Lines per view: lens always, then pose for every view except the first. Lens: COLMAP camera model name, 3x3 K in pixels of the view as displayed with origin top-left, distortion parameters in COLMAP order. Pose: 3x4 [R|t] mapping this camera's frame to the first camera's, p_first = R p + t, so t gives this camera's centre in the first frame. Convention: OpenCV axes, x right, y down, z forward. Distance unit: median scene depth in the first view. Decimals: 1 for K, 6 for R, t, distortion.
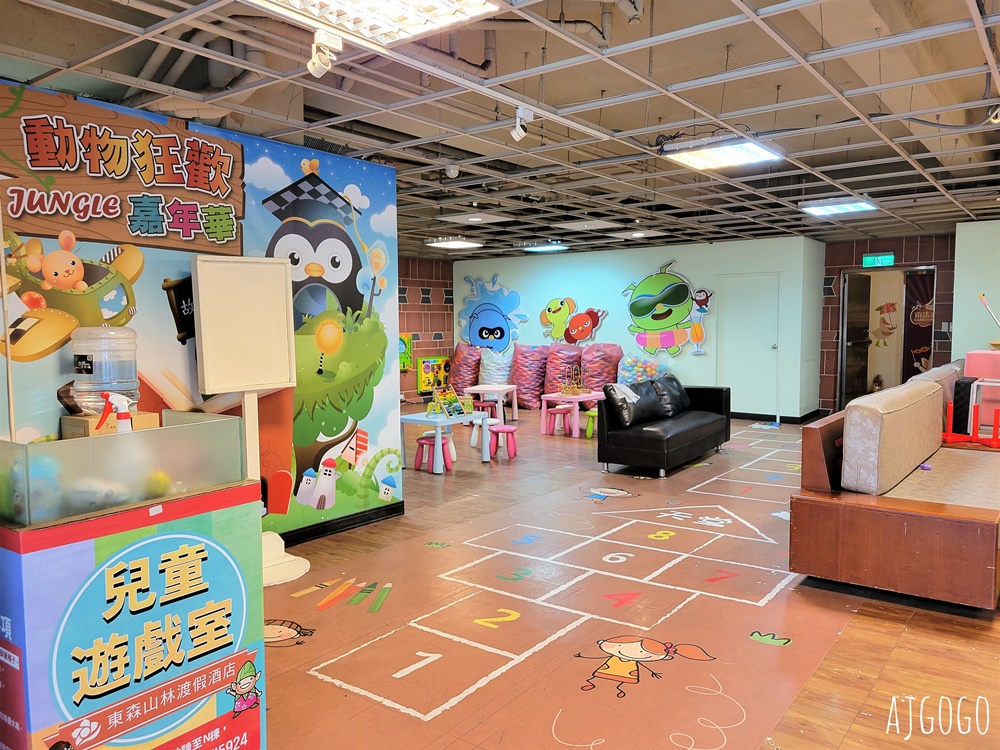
lens RADIAL K [[750.2, 0, 495.3], [0, 750.2, 379.1], [0, 0, 1]] dist [0.041061, -0.026008]
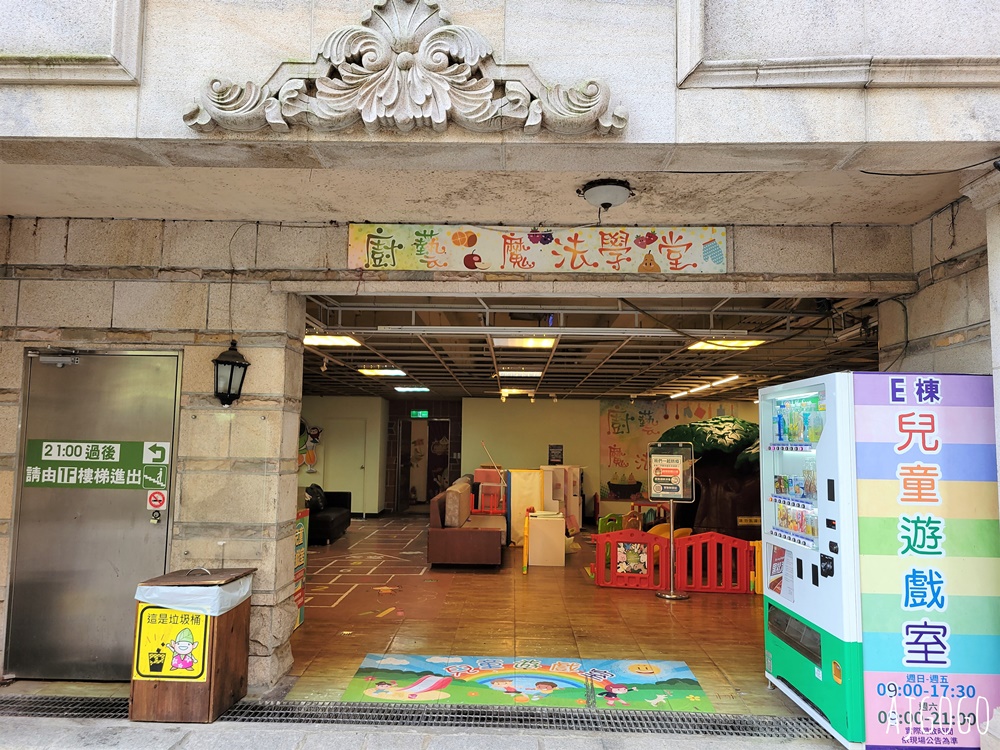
lens RADIAL K [[750.2, 0, 497.8], [0, 750.2, 374.5], [0, 0, 1]] dist [0.041061, -0.026008]
pose [[0.805734, 0.078277, 0.587082, -0.313939], [0.021326, 0.986751, -0.160834, 0.022444], [-0.591894, 0.142109, 0.793389, -0.390700]]
